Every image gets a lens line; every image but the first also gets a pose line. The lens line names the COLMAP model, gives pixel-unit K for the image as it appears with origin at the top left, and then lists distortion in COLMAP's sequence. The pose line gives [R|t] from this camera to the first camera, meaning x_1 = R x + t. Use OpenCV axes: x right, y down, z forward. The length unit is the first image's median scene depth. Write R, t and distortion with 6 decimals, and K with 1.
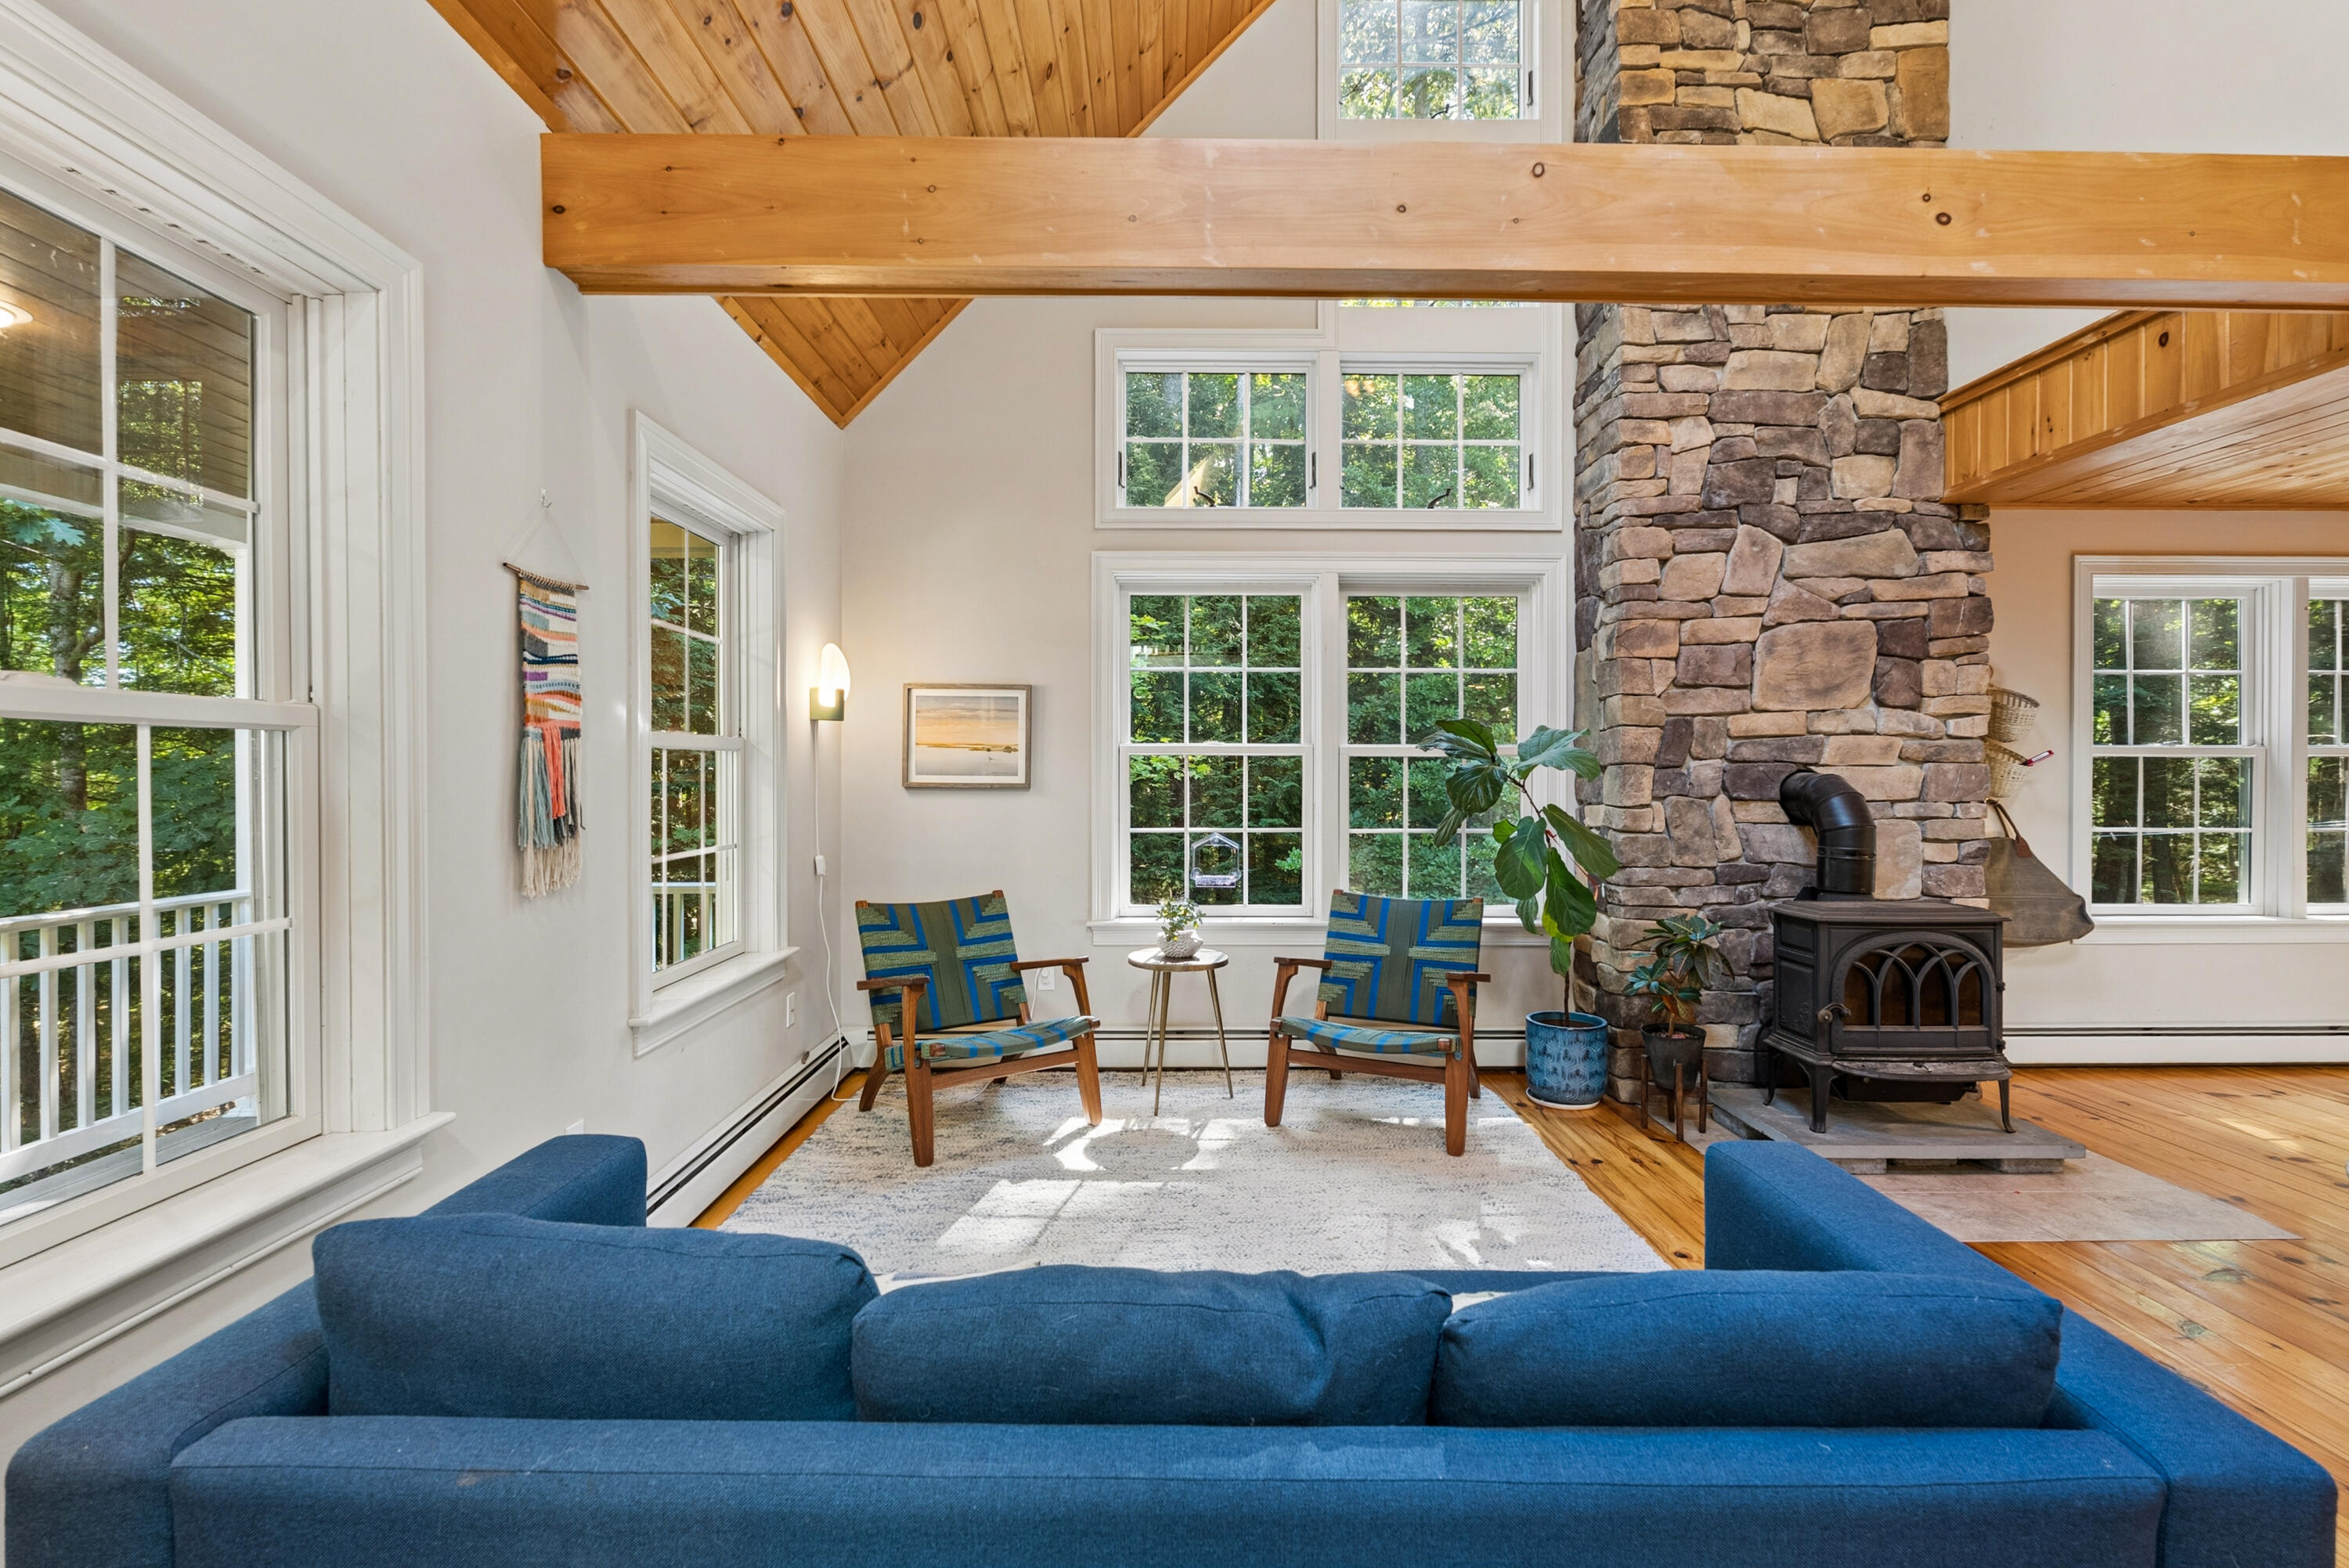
lens RADIAL K [[1046.4, 0, 1176.0], [0, 1046.4, 776.2], [0, 0, 1]] dist [-0.009177, 0.000514]
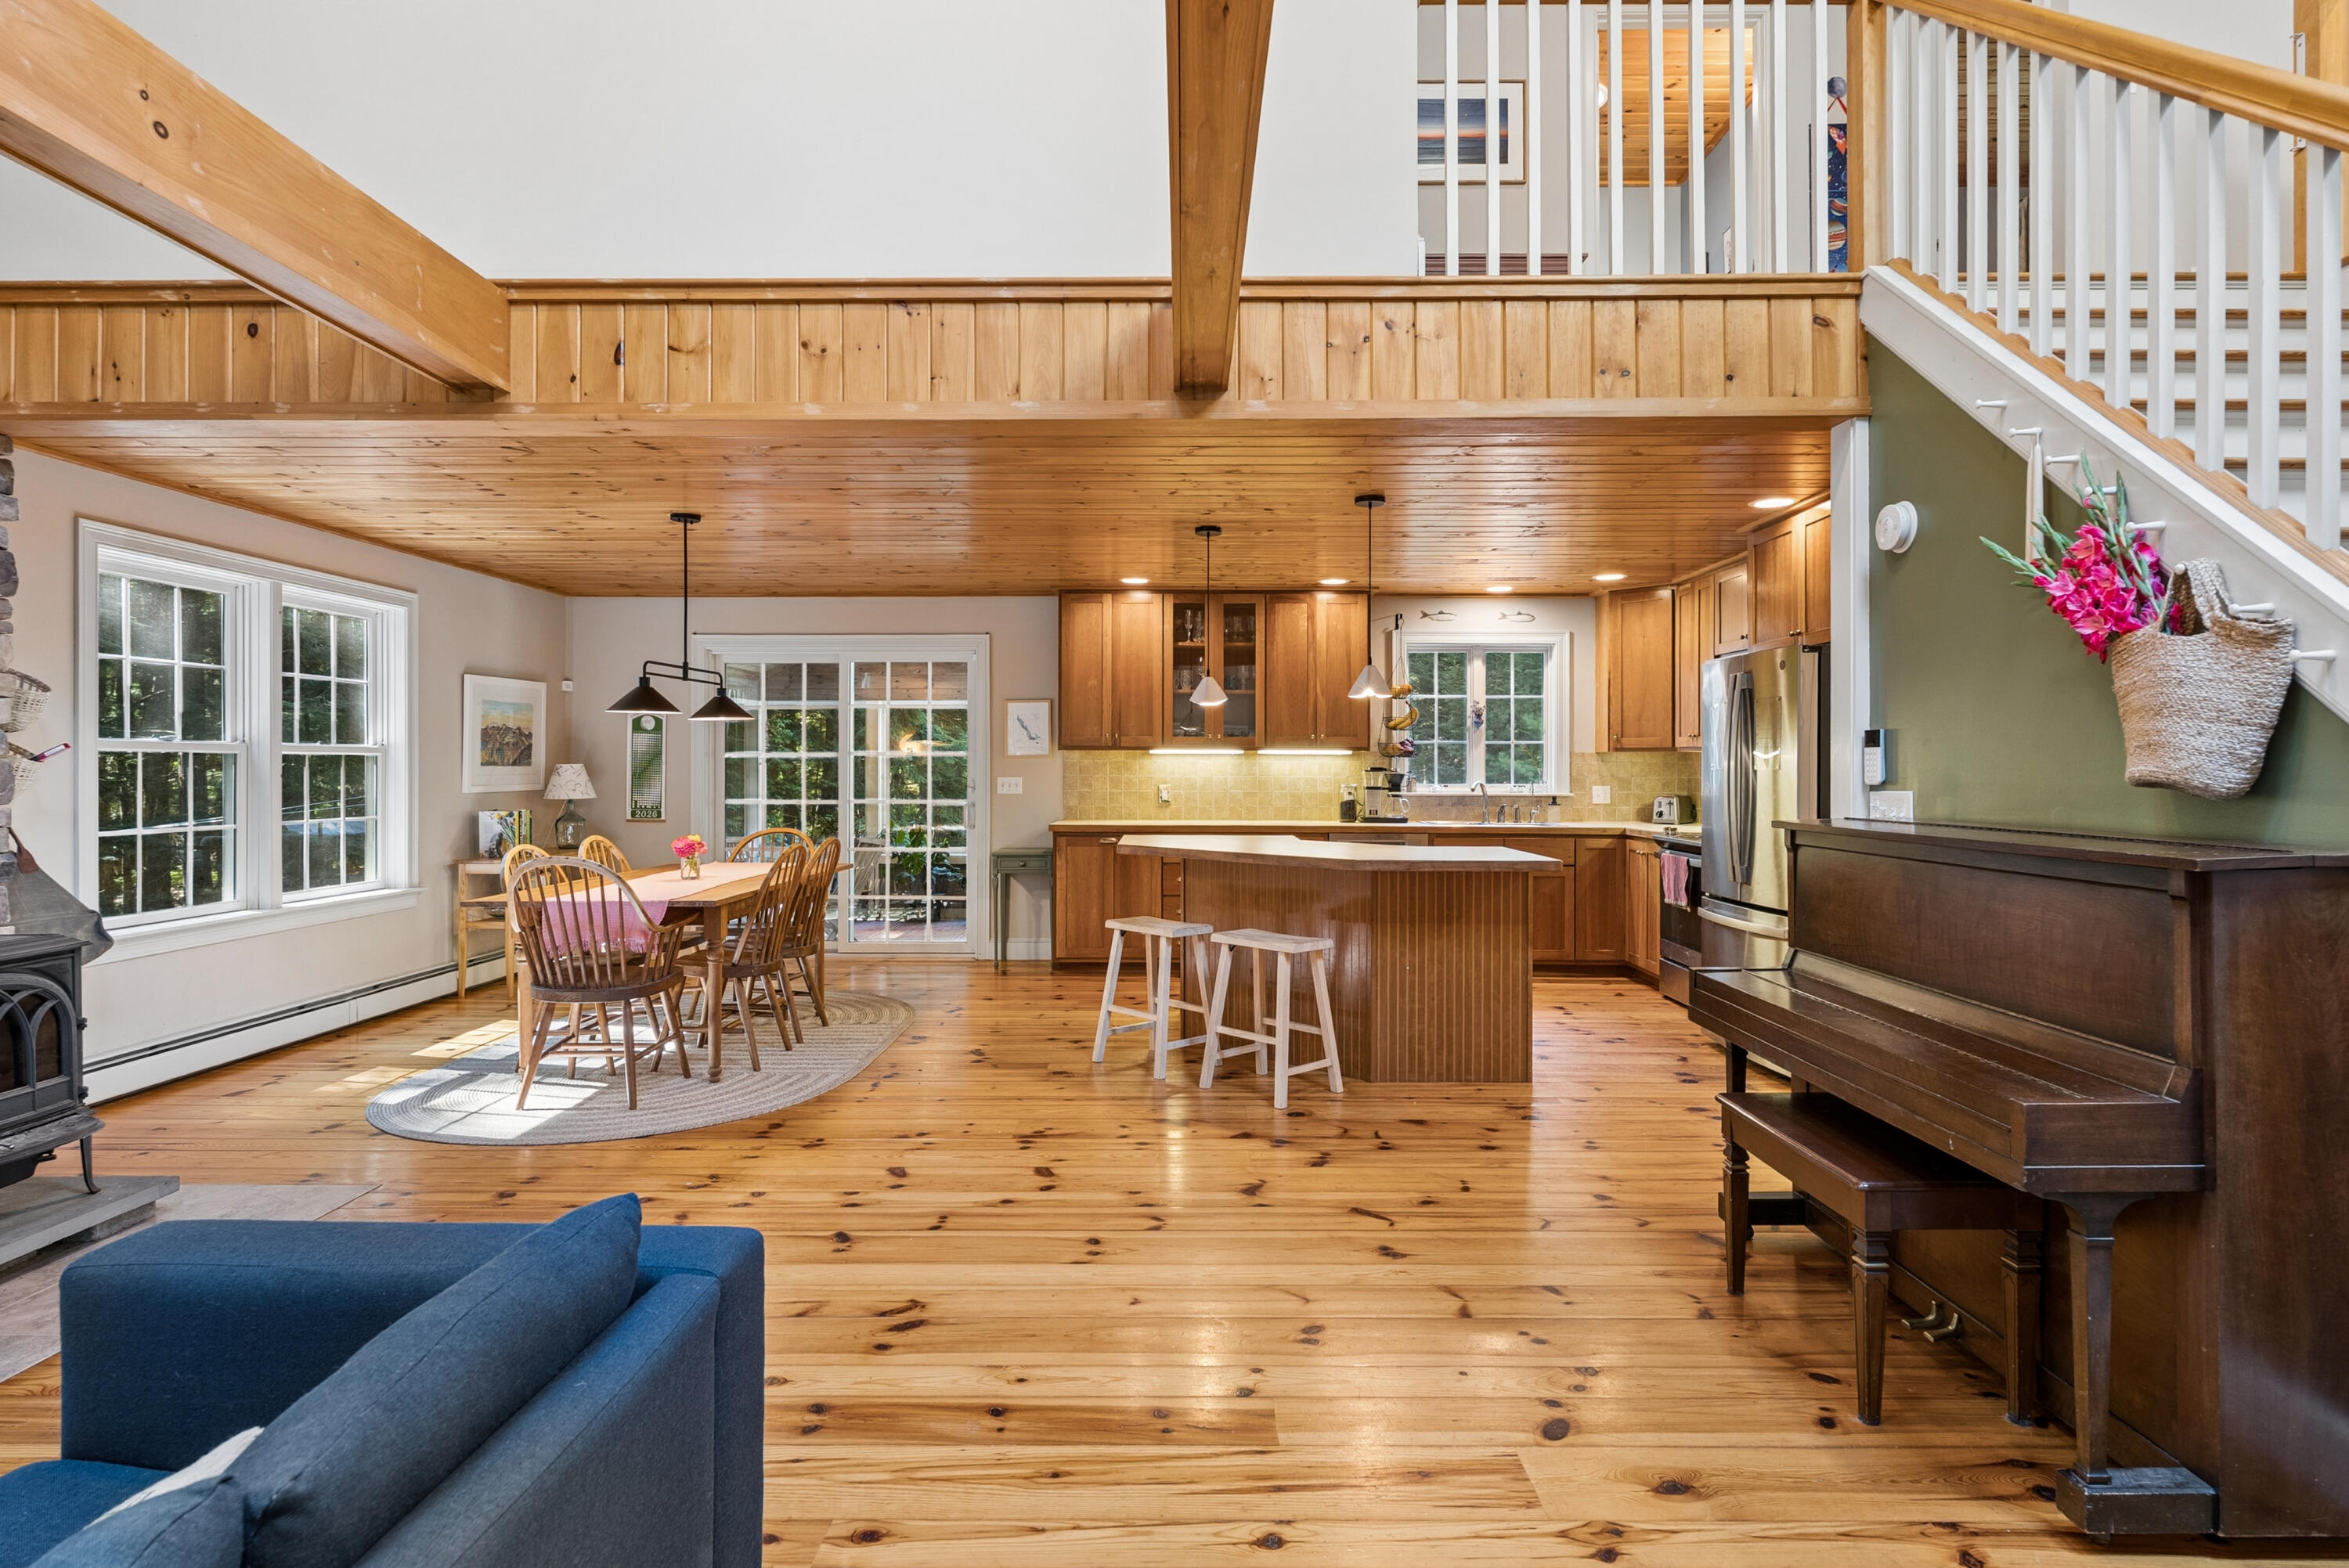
lens RADIAL K [[1231.5, 0, 1178.0], [0, 1231.5, 772.3], [0, 0, 1]] dist [0.002074, -0.000382]
pose [[0.012545, -0.004354, 0.999912, -0.164493], [0.004588, 0.999980, 0.004297, -0.001593], [-0.999911, 0.004533, 0.012564, 0.084645]]
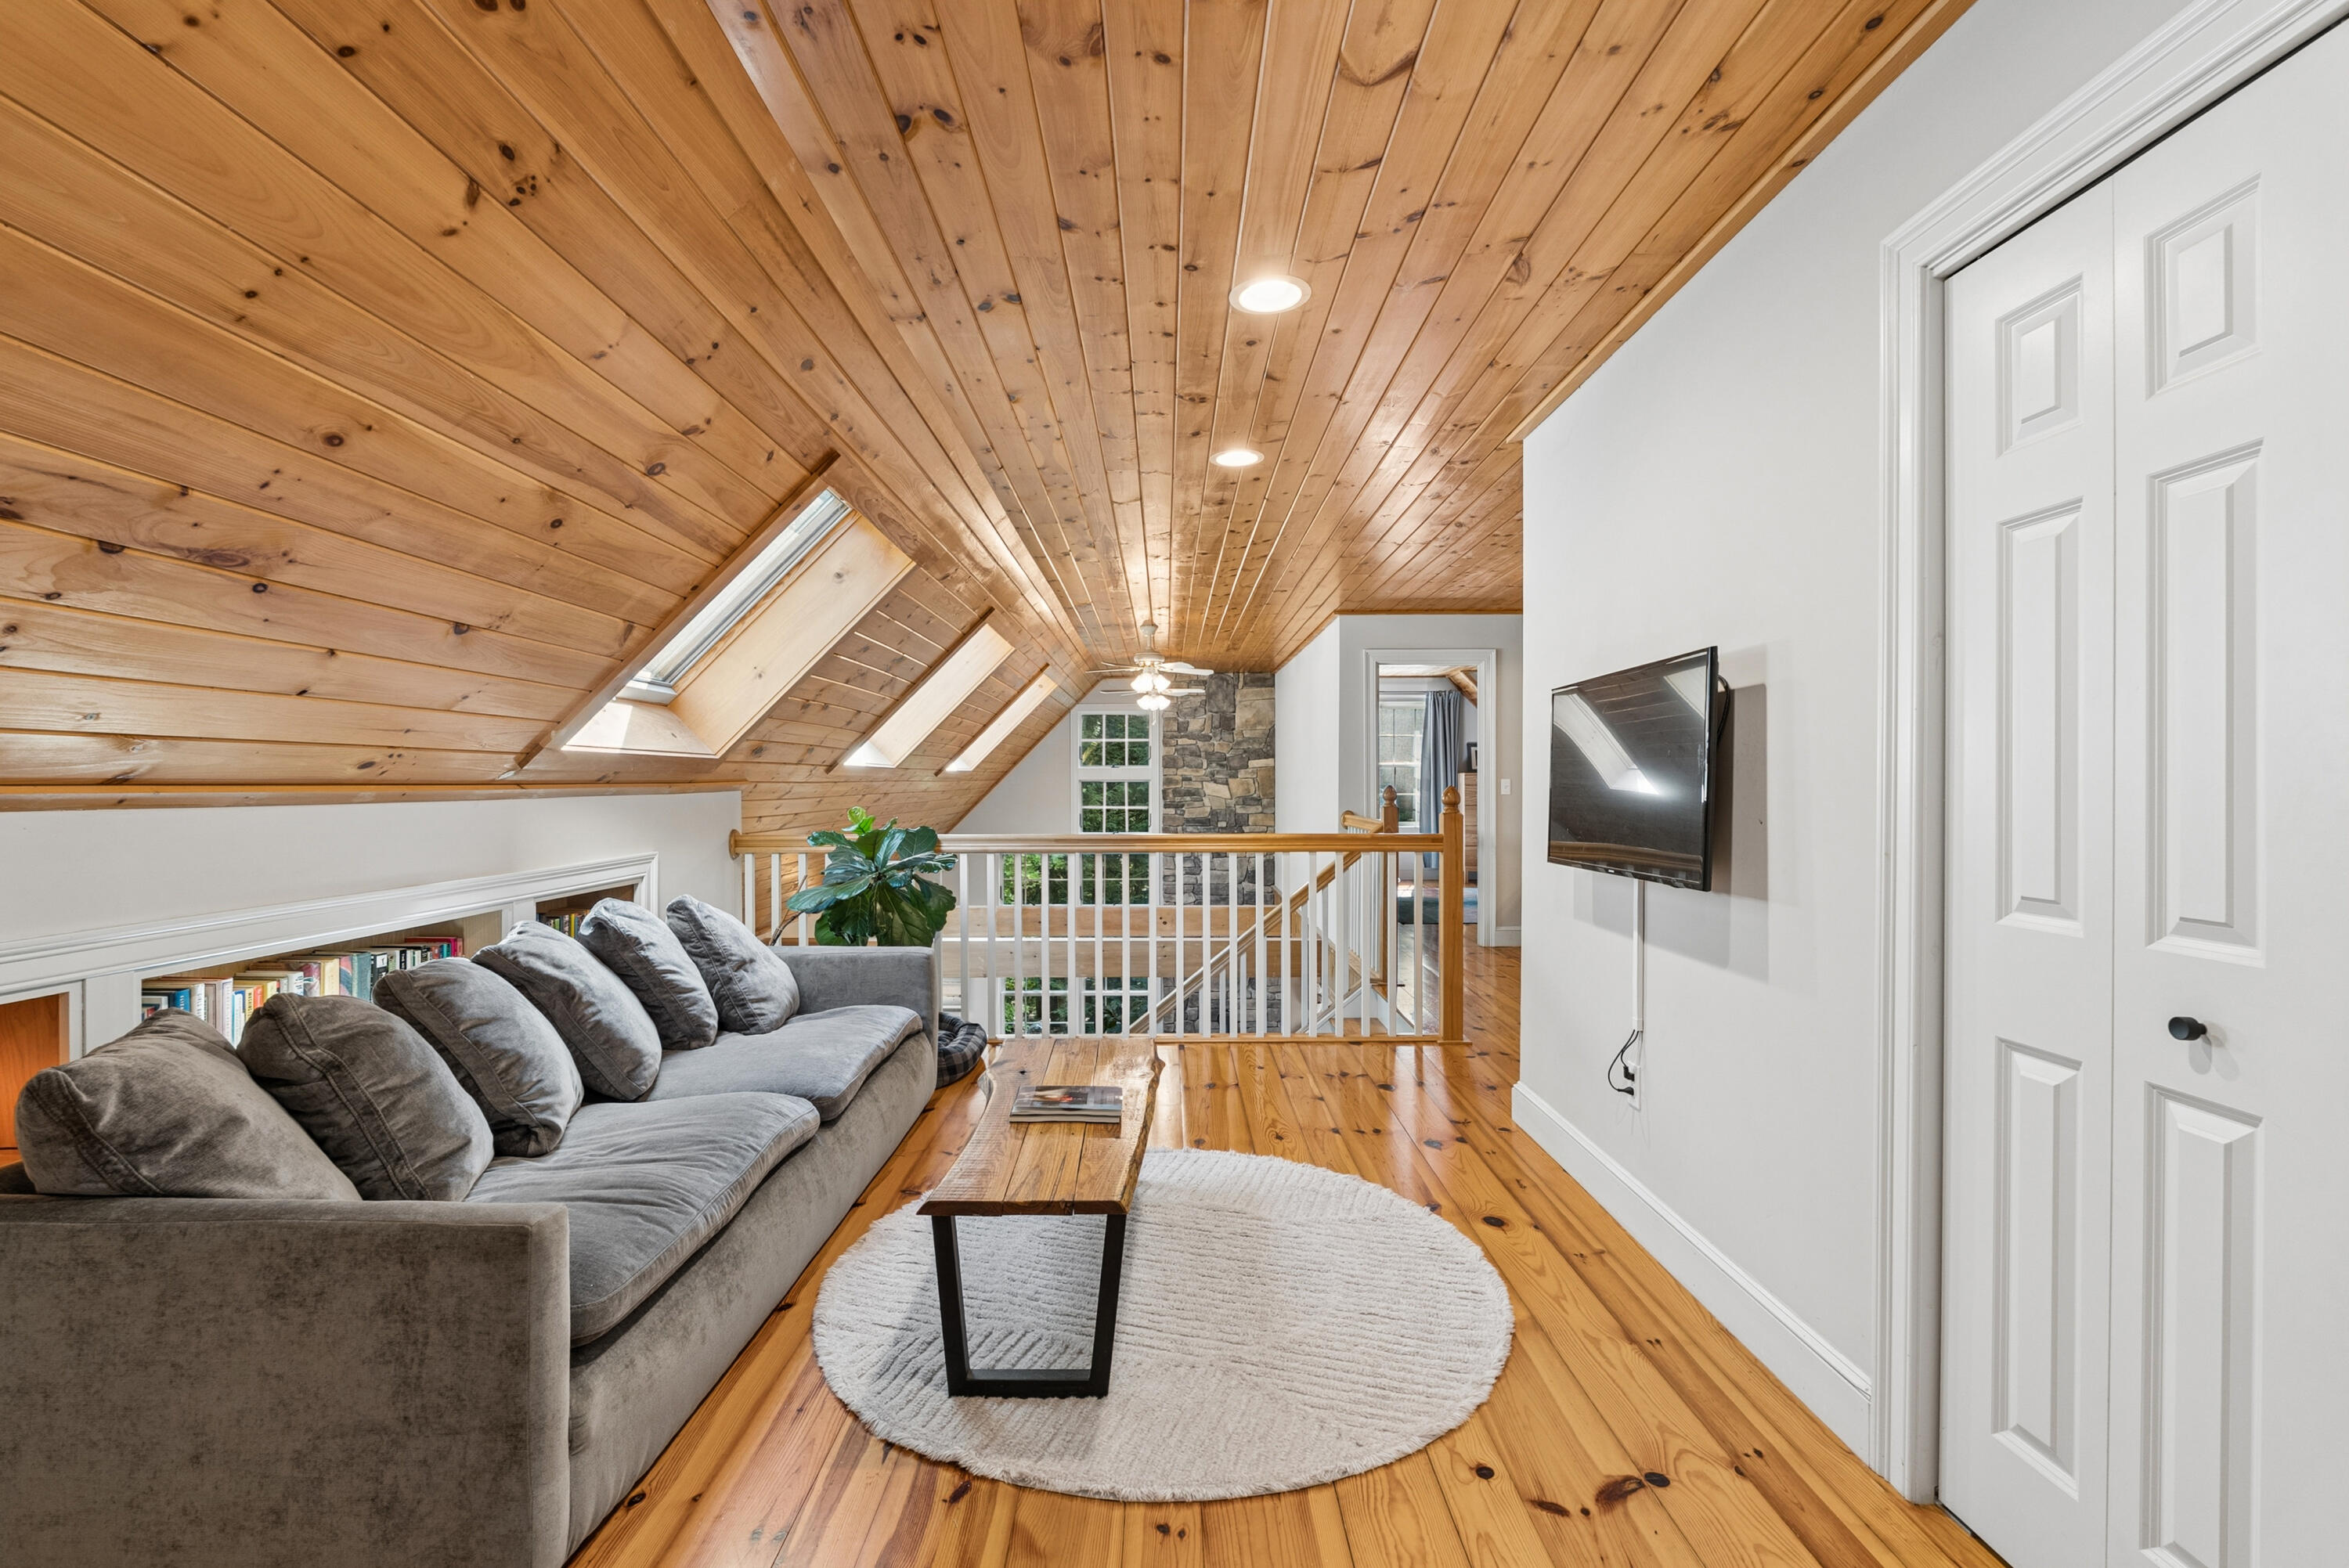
lens RADIAL K [[1046.4, 0, 1183.6], [0, 1046.4, 779.4], [0, 0, 1]] dist [-0.009177, 0.000514]
pose [[0.999960, -0.006296, 0.006411, 0.465178], [0.006272, 0.999973, 0.003778, -0.680918], [-0.006435, -0.003738, 0.999972, -1.986003]]
